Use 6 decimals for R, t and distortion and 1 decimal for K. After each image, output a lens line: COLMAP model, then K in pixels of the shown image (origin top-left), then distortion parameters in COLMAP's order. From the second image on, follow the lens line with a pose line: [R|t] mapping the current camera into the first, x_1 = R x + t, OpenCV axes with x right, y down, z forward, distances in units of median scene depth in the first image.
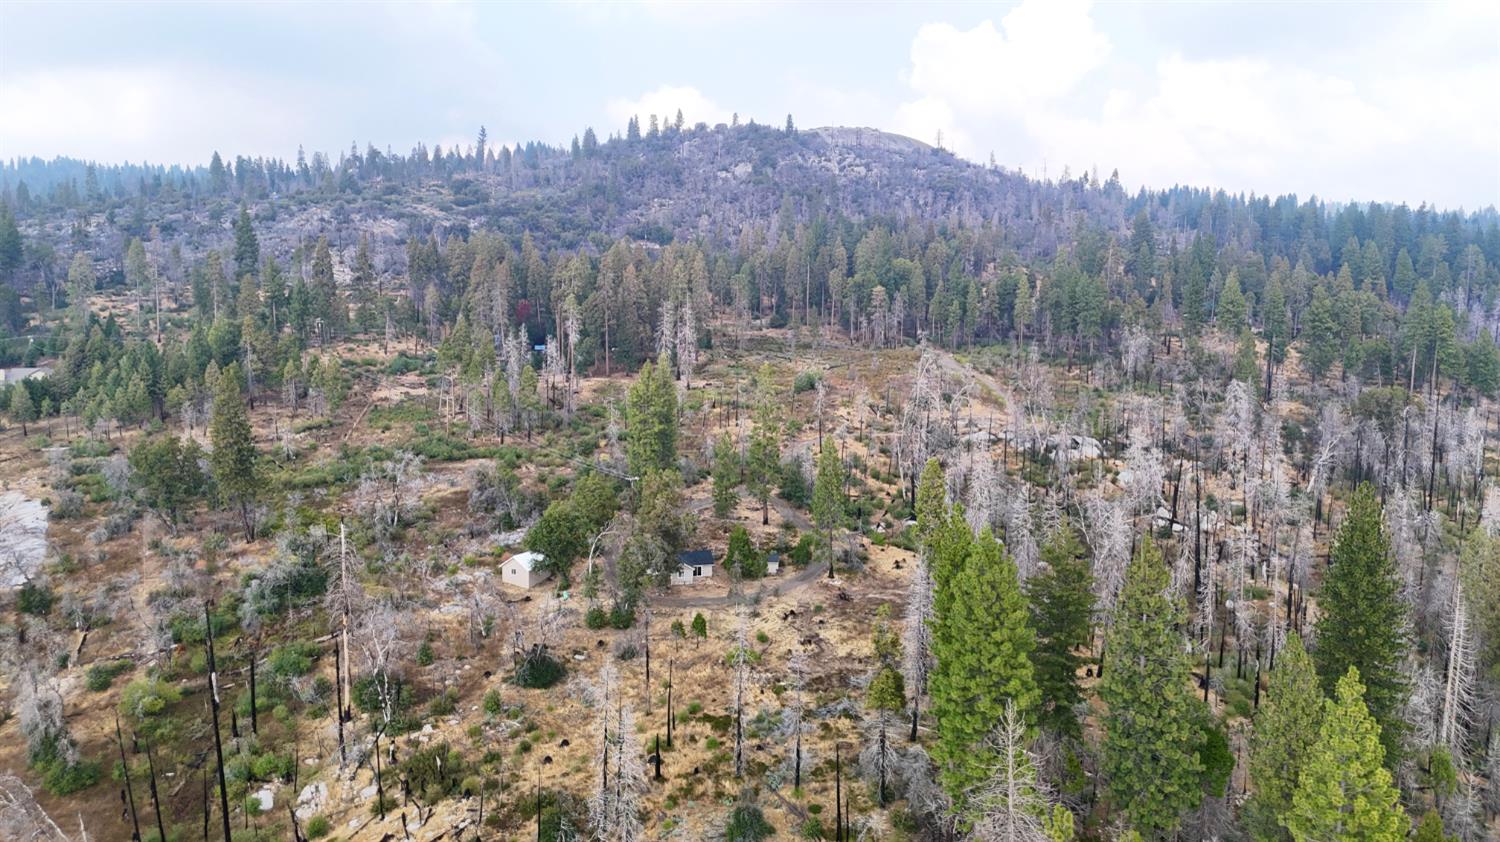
lens RADIAL K [[1093.7, 0, 750.0], [0, 1093.7, 421.0], [0, 0, 1]] dist [0.171816, -0.327955]
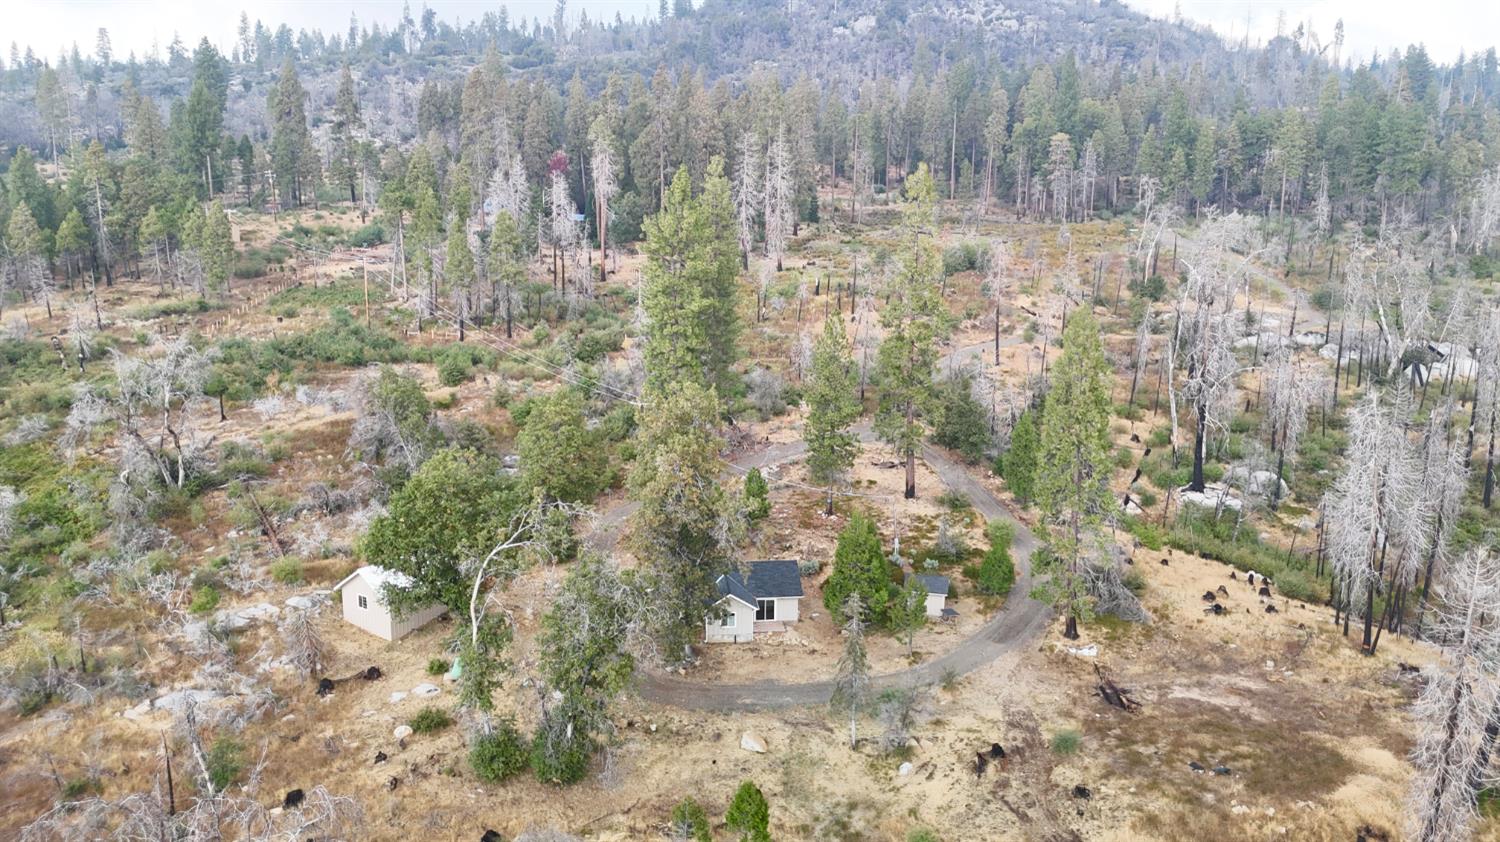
lens RADIAL K [[1093.7, 0, 750.0], [0, 1093.7, 421.0], [0, 0, 1]] dist [0.171816, -0.327955]
pose [[0.994801, 0.017198, -0.100375, -0.008391], [-0.010378, 0.997626, 0.068074, 0.023606], [0.101307, -0.066678, 0.992618, 0.457867]]
